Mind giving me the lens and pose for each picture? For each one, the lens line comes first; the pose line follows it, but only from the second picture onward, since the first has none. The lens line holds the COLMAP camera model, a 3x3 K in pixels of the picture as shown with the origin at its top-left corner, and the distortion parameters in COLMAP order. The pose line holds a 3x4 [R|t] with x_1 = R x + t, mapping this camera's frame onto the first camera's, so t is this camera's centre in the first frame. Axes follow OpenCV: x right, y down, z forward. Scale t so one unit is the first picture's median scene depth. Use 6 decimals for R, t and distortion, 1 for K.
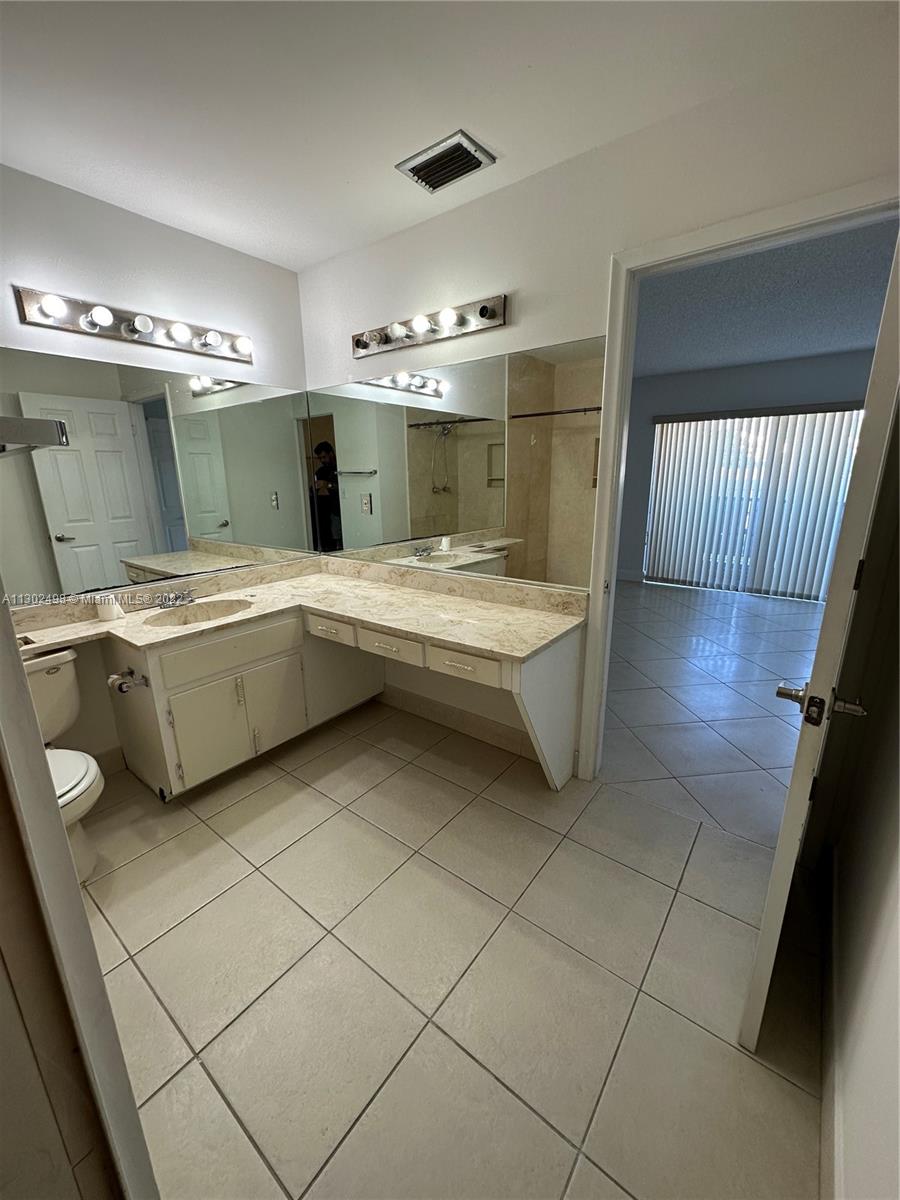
lens RADIAL K [[479.1, 0, 444.8], [0, 479.1, 603.4], [0, 0, 1]] dist [-0.008802, 0.000806]
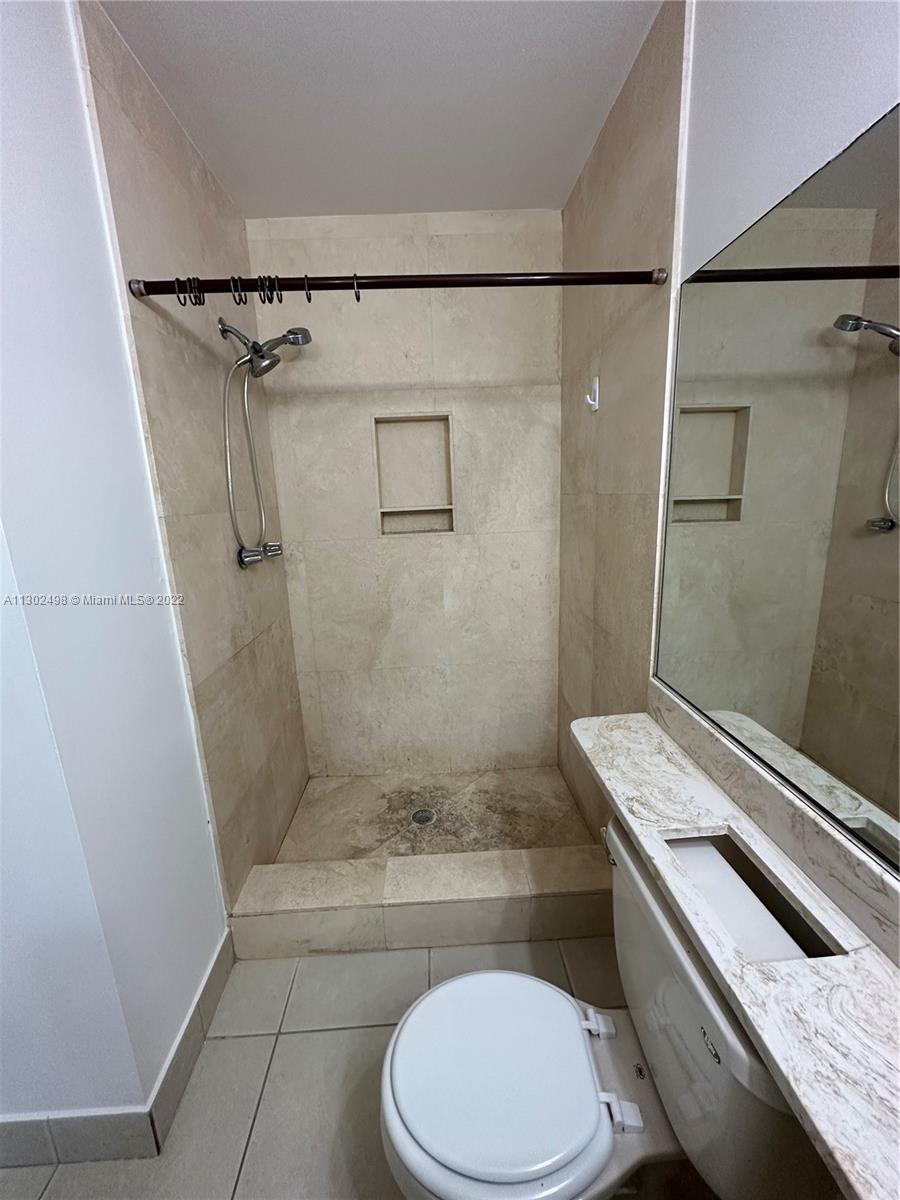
lens RADIAL K [[479.1, 0, 452.0], [0, 479.1, 599.9], [0, 0, 1]] dist [-0.008802, 0.000806]
pose [[0.759736, -0.150185, 0.632650, -0.112620], [0.185355, 0.982614, 0.010675, -0.188143], [-0.623254, 0.109154, 0.774364, 0.684824]]
